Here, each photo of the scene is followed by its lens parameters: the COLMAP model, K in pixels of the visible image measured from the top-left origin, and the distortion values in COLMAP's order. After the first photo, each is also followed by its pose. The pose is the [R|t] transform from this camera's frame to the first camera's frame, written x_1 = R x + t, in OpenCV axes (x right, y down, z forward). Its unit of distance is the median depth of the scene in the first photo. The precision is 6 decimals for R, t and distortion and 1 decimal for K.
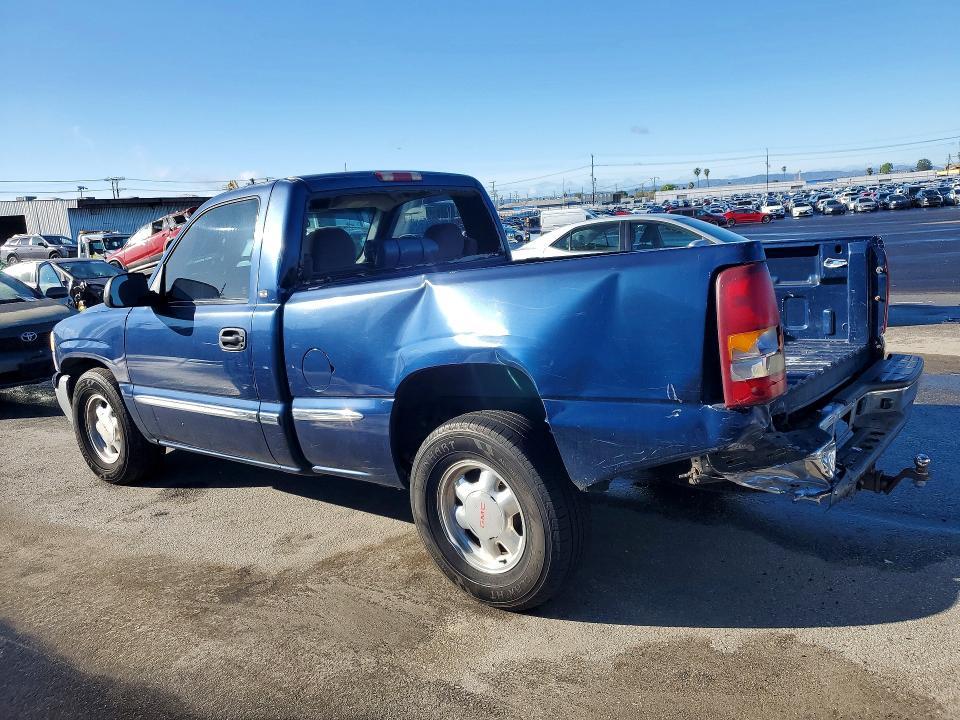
lens RADIAL K [[773.3, 0, 479.3], [0, 773.3, 361.0], [0, 0, 1]] dist [0.017987, 0.012264]
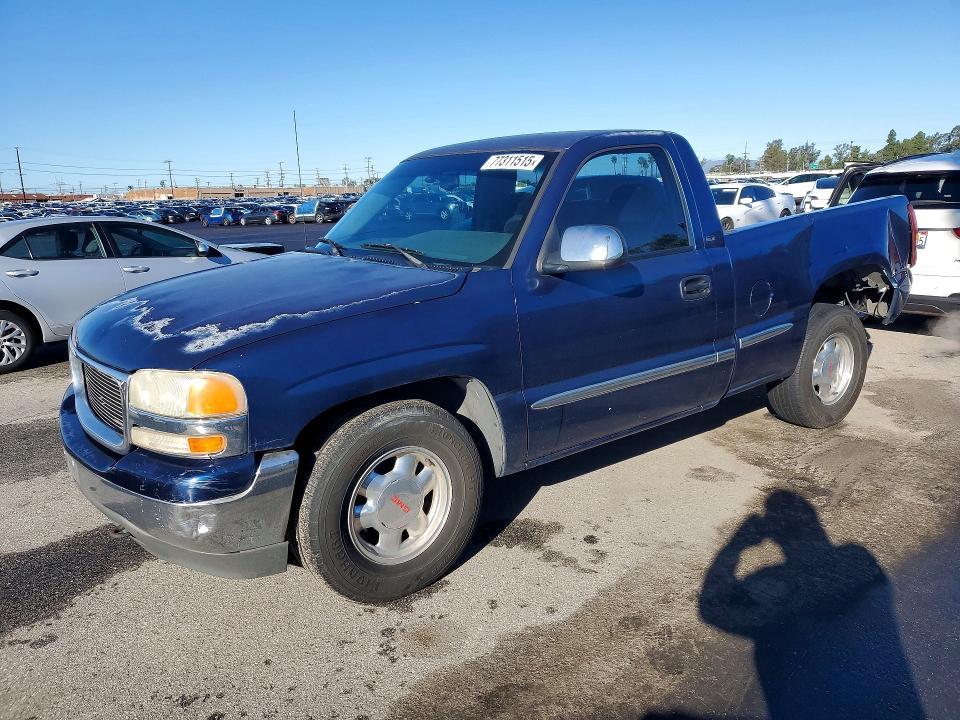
lens RADIAL K [[773.3, 0, 477.2], [0, 773.3, 360.9], [0, 0, 1]] dist [0.017987, 0.012264]
pose [[0.237587, -0.176209, 0.955250, -1.674512], [0.171771, 0.975532, 0.137228, -0.171027], [-0.956058, 0.131481, 0.262041, 1.229666]]
